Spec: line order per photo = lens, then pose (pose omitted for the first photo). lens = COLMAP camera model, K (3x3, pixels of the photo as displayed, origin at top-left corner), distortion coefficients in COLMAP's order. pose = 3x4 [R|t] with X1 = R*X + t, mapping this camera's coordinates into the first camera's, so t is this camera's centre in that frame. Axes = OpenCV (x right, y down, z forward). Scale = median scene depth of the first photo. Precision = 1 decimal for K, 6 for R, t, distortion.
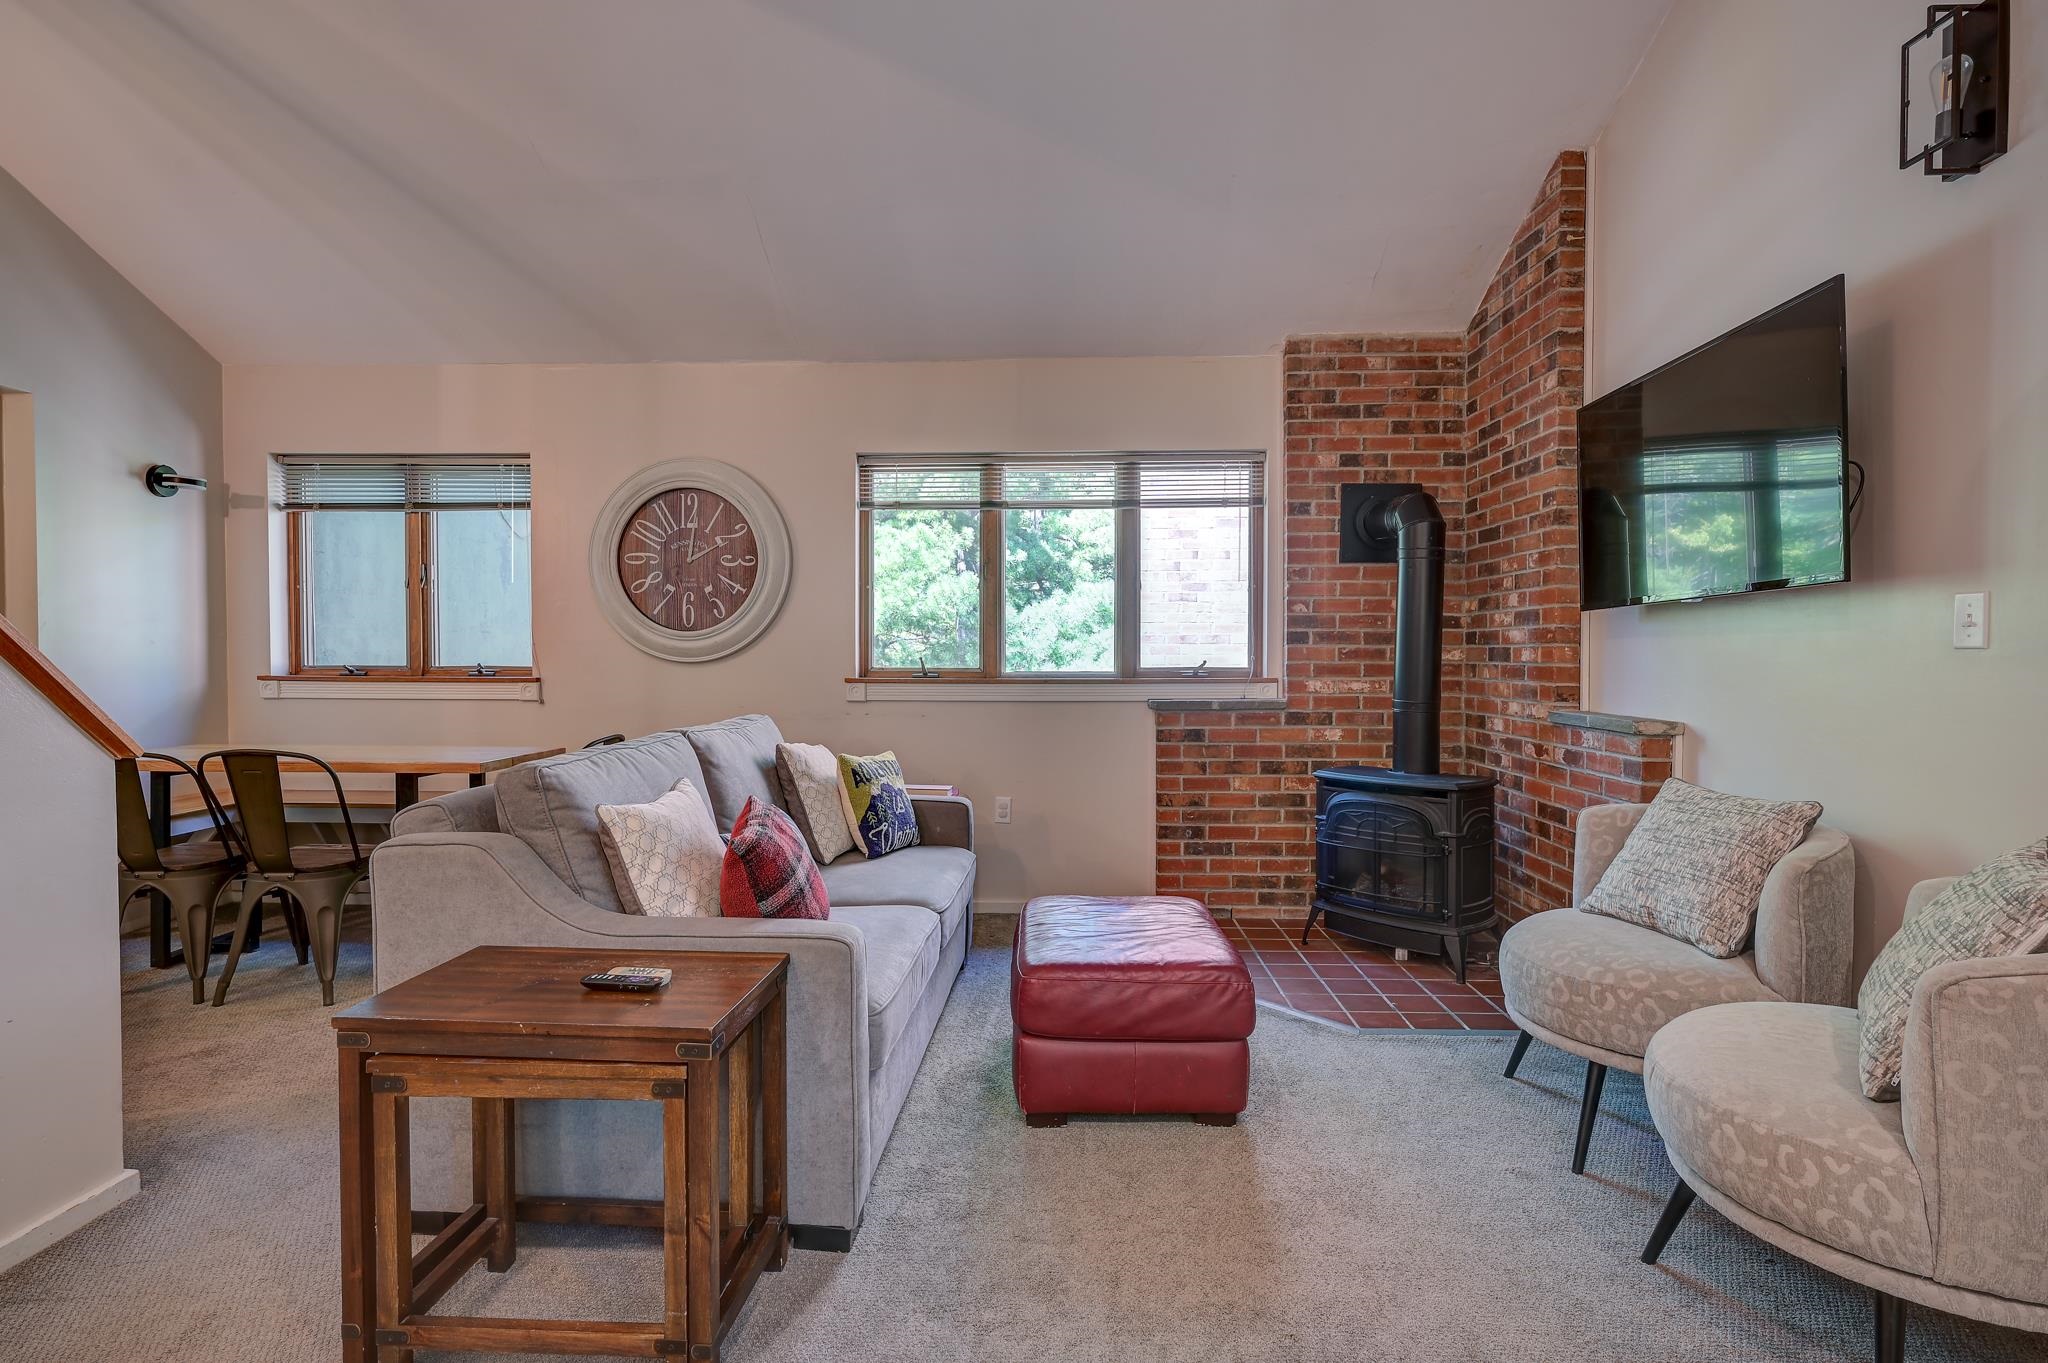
lens RADIAL K [[1009.7, 0, 1023.7], [0, 1009.7, 670.4], [0, 0, 1]] dist [-0.000108, -0.000020]
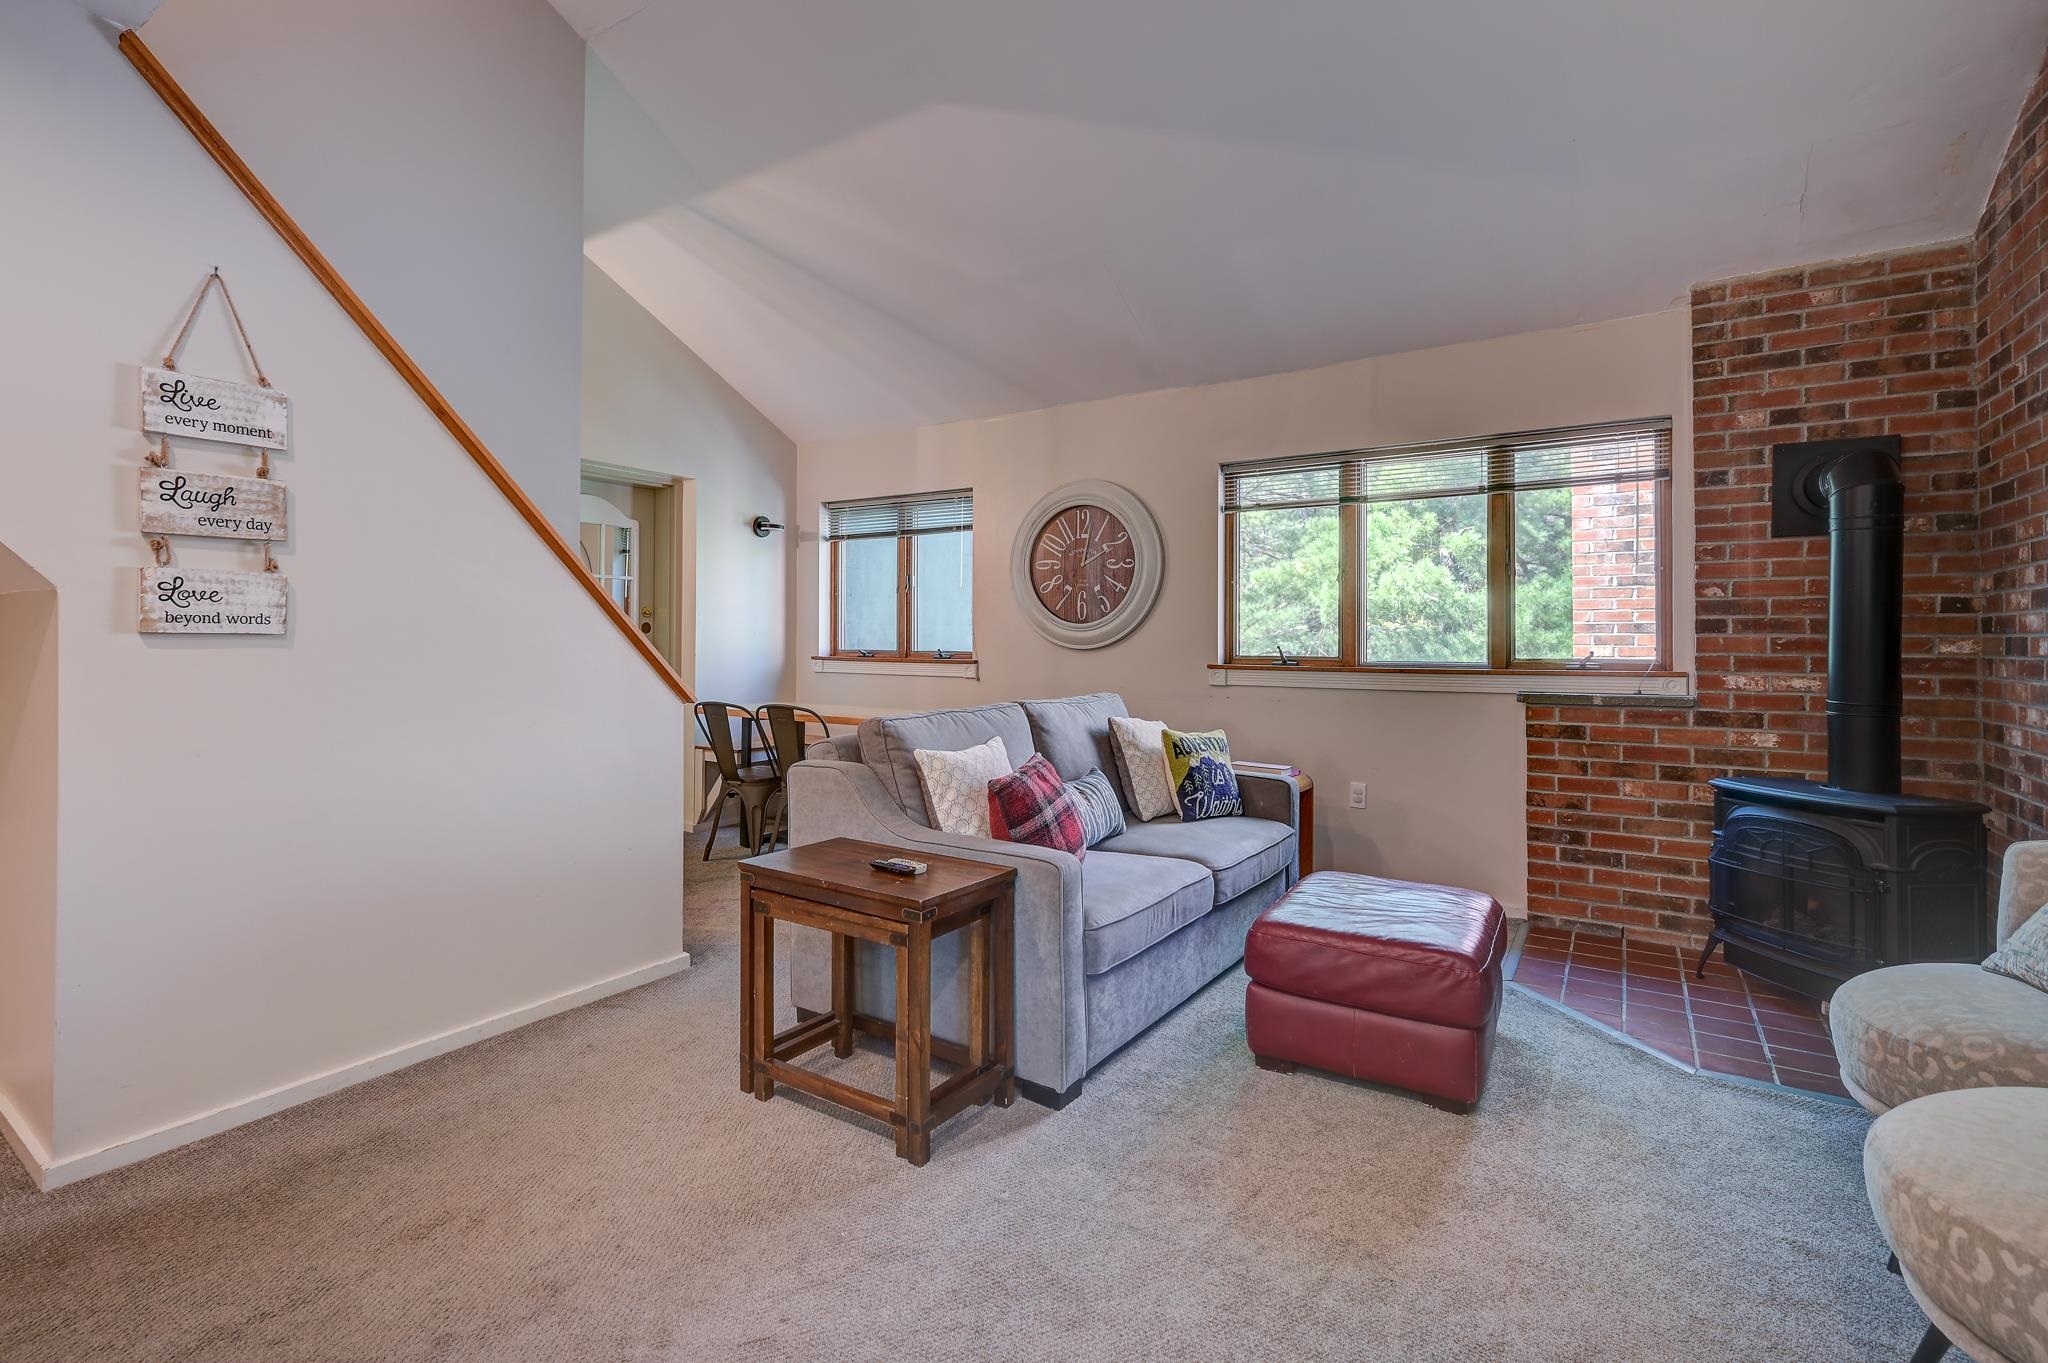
lens RADIAL K [[961.6, 0, 952.0], [0, 961.6, 628.4], [0, 0, 1]] dist [-0.000922, 0.000708]
pose [[0.839813, -0.004466, -0.542857, 0.192367], [-0.012670, 0.999533, -0.027823, 0.001136], [0.542728, 0.030245, 0.839364, -0.057444]]
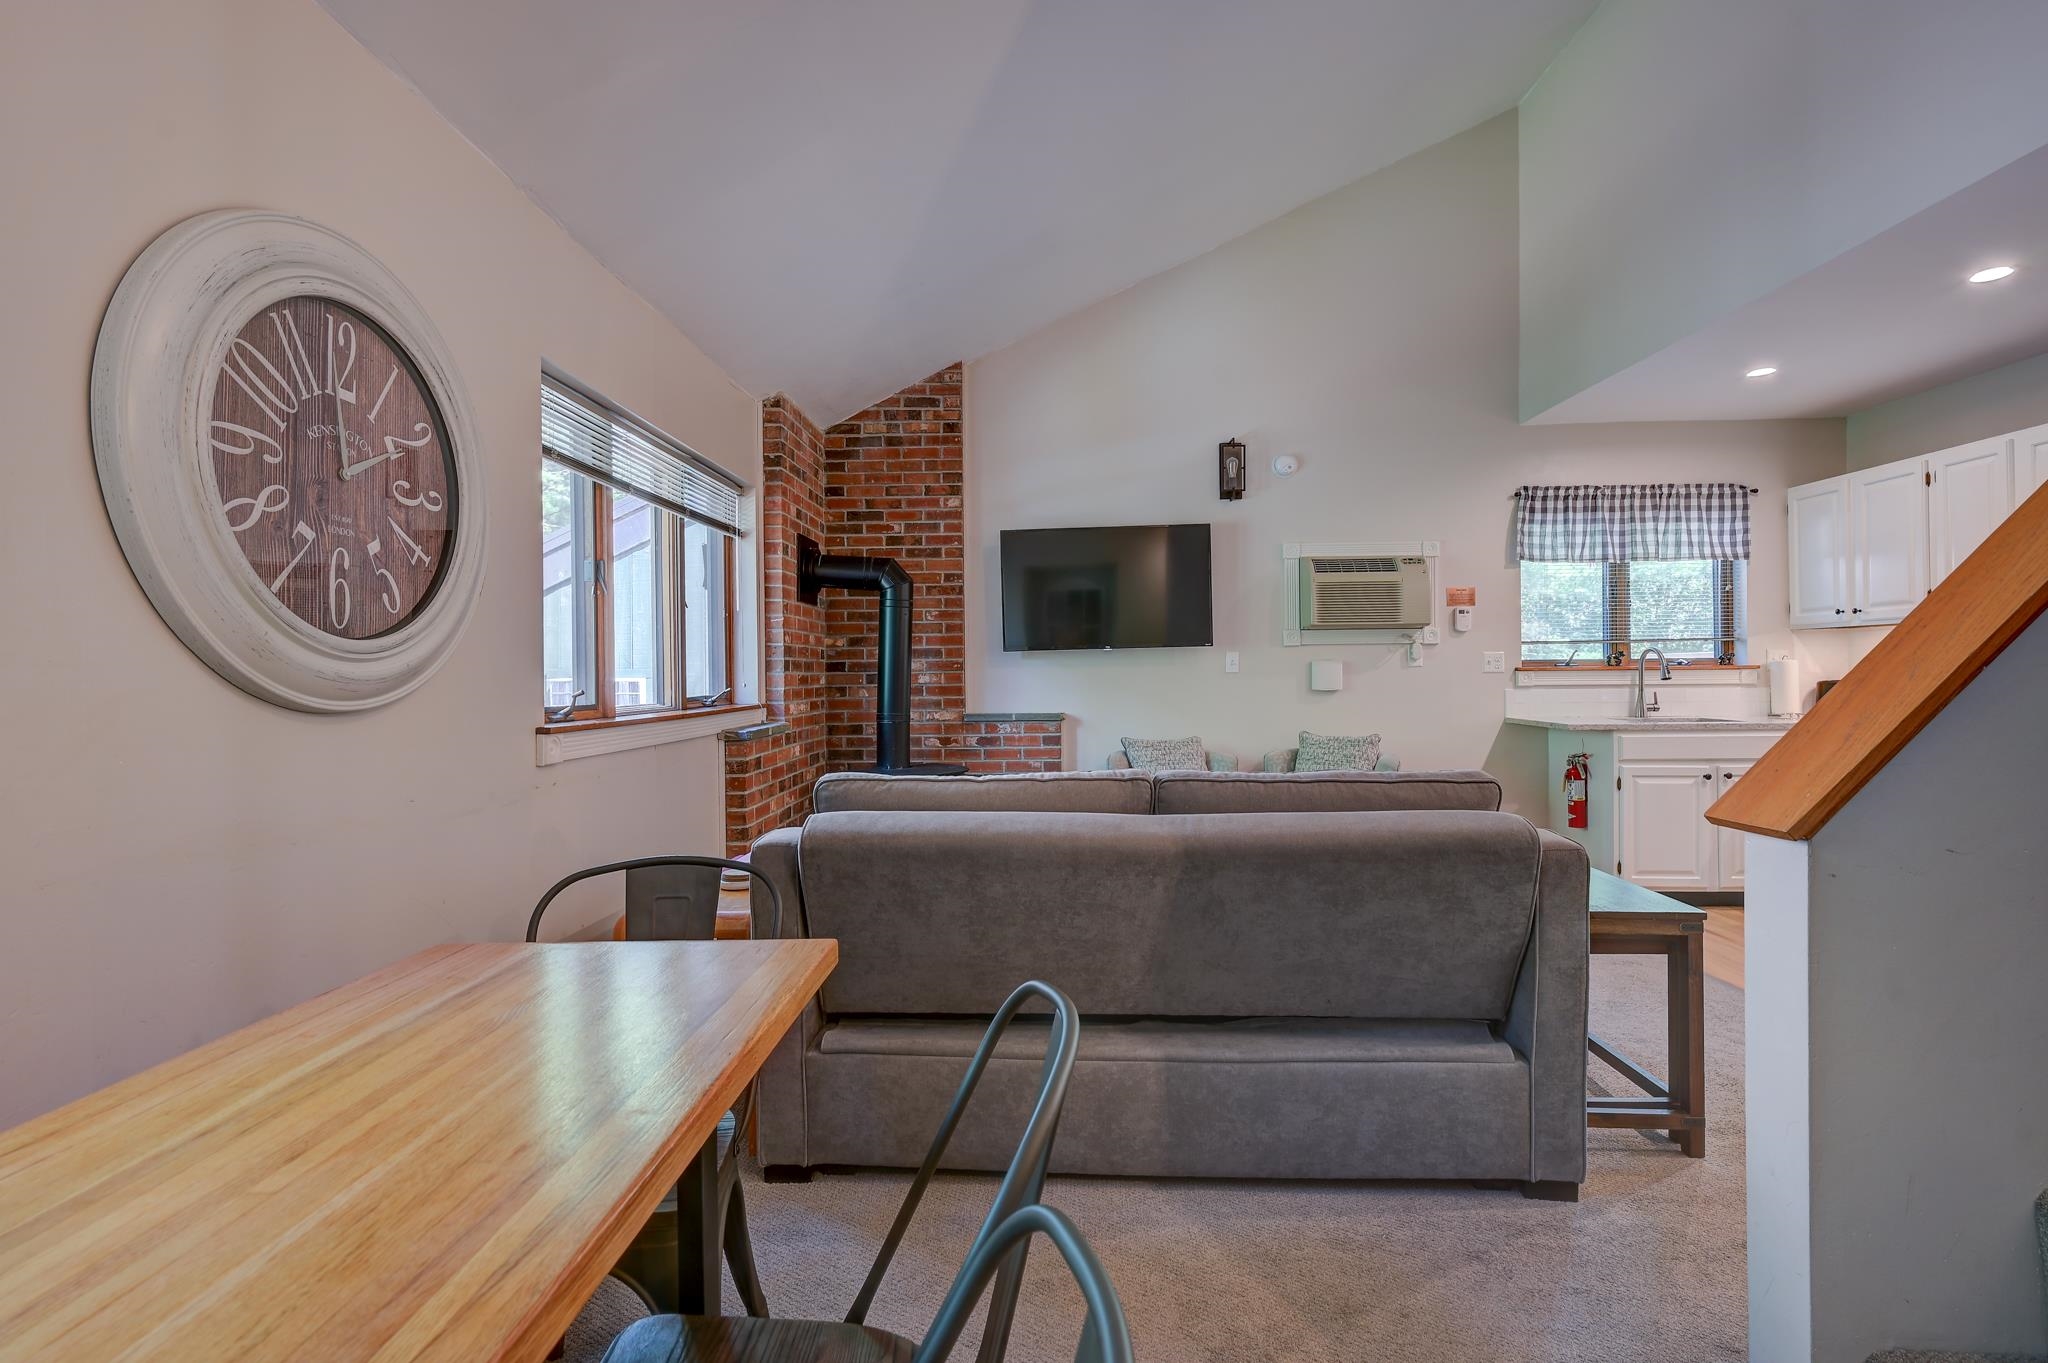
lens RADIAL K [[925.8, 0, 1041.1], [0, 925.8, 670.0], [0, 0, 1]] dist [0.000641, -0.000422]
pose [[-0.020574, 0.000881, 0.999788, -0.837160], [0.027349, 0.999626, -0.000318, -0.022065], [-0.999414, 0.027337, -0.020590, 0.830977]]
